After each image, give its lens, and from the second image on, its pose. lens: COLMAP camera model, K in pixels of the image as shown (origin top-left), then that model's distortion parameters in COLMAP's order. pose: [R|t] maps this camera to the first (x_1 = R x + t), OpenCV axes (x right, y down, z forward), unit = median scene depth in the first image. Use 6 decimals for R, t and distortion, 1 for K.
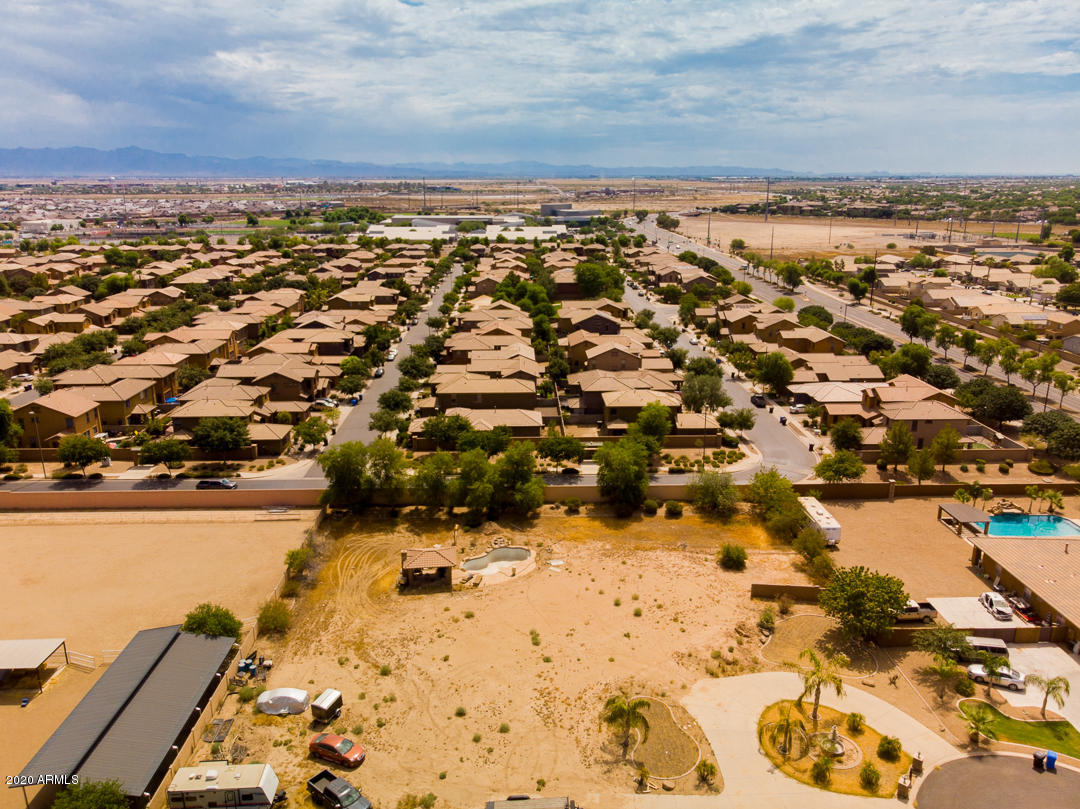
lens RADIAL K [[807.4, 0, 540.0], [0, 807.4, 404.5], [0, 0, 1]] dist [-0.004987, 0.006622]
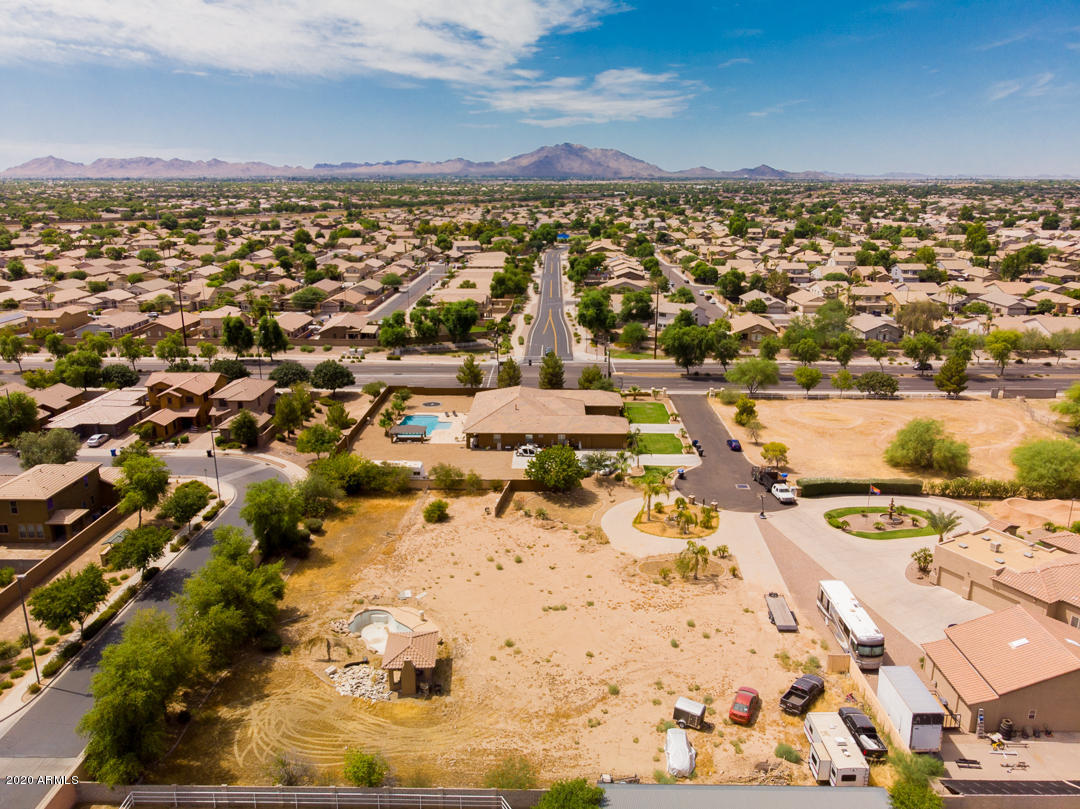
lens RADIAL K [[807.4, 0, 540.0], [0, 807.4, 404.5], [0, 0, 1]] dist [-0.004987, 0.006622]
pose [[0.049209, -0.270838, 0.961366, -0.692399], [0.272125, 0.929754, 0.248003, -0.165674], [-0.961003, 0.249408, 0.119454, 0.600356]]
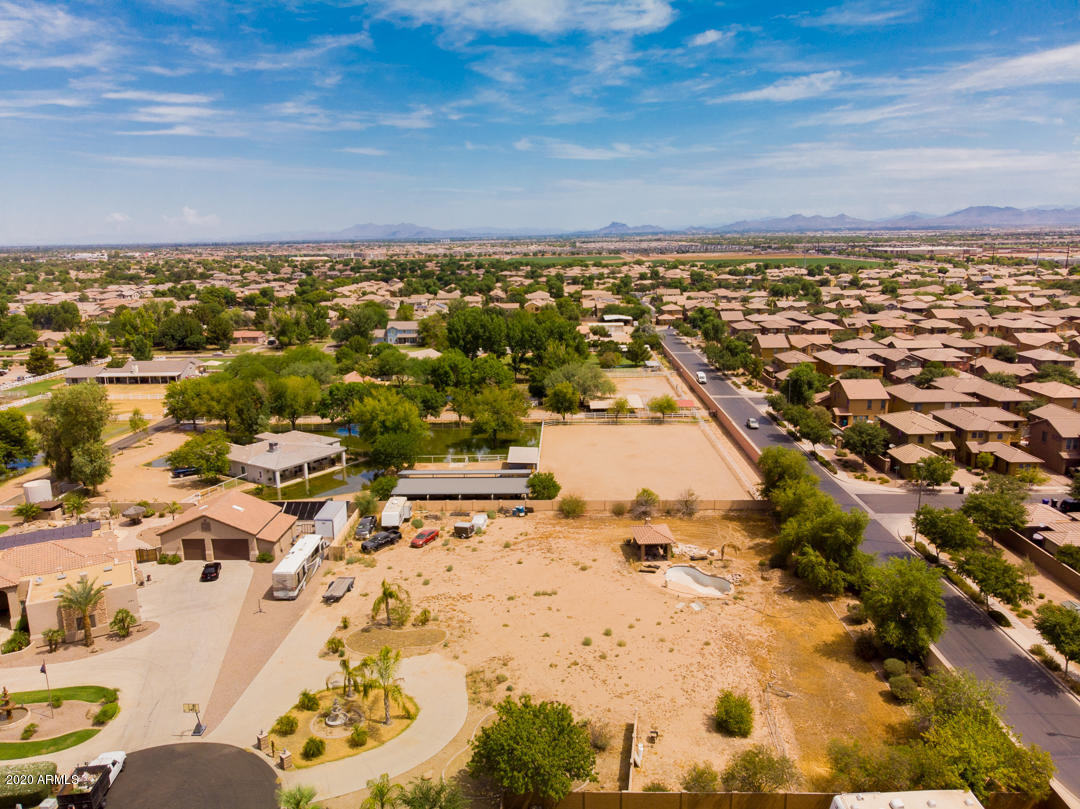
lens RADIAL K [[807.4, 0, 540.0], [0, 807.4, 404.5], [0, 0, 1]] dist [-0.004987, 0.006622]
pose [[-0.058344, 0.210044, -0.975950, 0.745857], [-0.256398, 0.941668, 0.217993, -0.143641], [0.964809, 0.262951, -0.001086, 0.672742]]
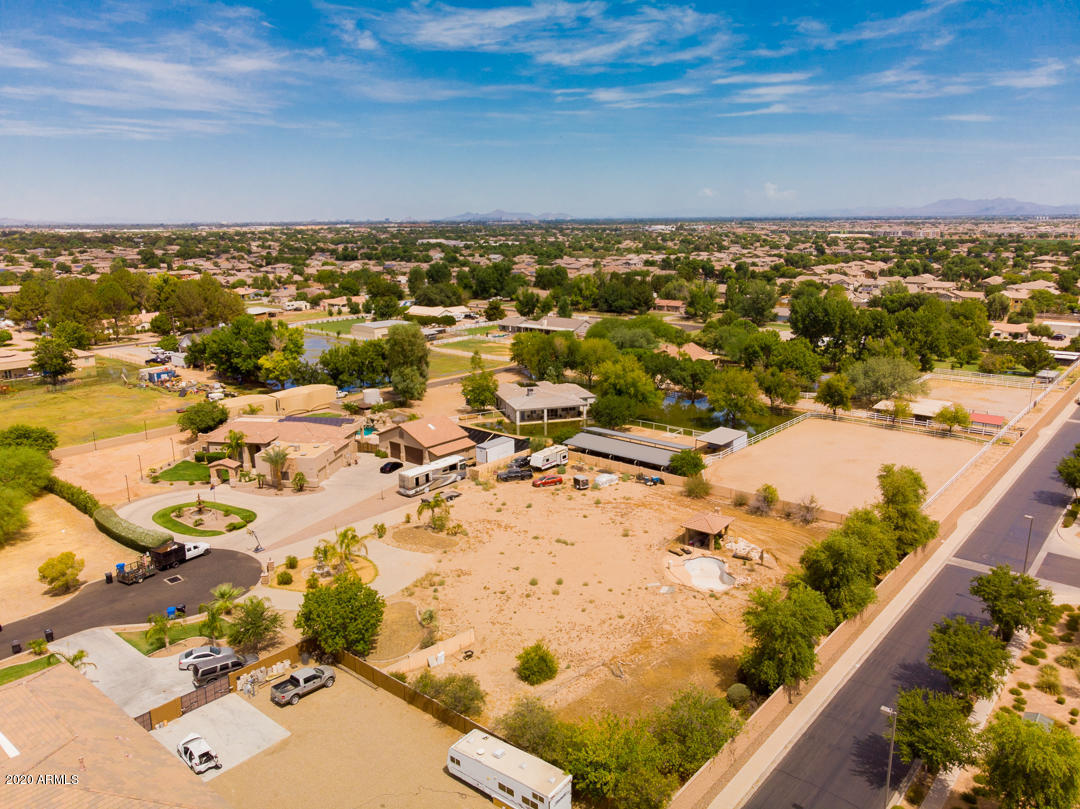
lens RADIAL K [[800.6, 0, 540.0], [0, 800.6, 404.5], [0, 0, 1]] dist [-0.000206, 0.002819]
pose [[-0.671011, 0.177423, -0.719907, 0.629995], [-0.193122, 0.895611, 0.400731, -0.281333], [0.715855, 0.407925, -0.566700, 1.150986]]
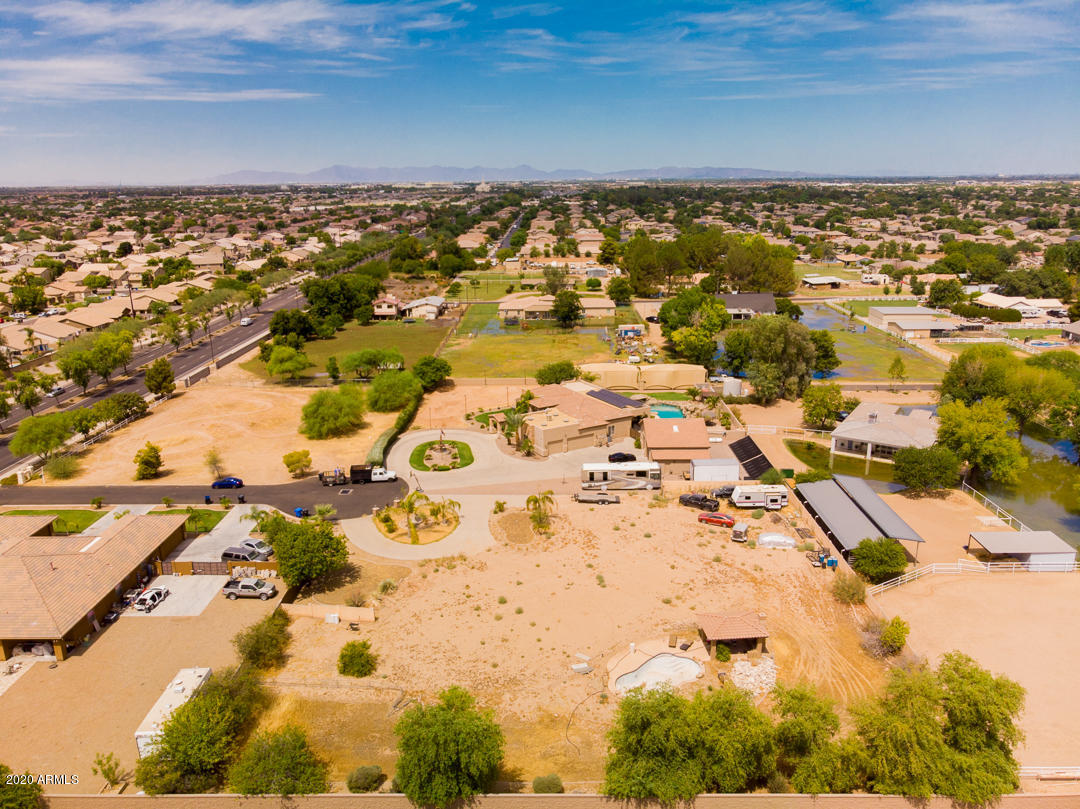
lens RADIAL K [[800.6, 0, 540.0], [0, 800.6, 404.5], [0, 0, 1]] dist [-0.000206, 0.002819]
pose [[-0.999045, 0.002326, 0.043628, 0.021915], [0.024917, 0.850589, 0.525241, -0.373247], [-0.035888, 0.525827, -0.849834, 1.328042]]
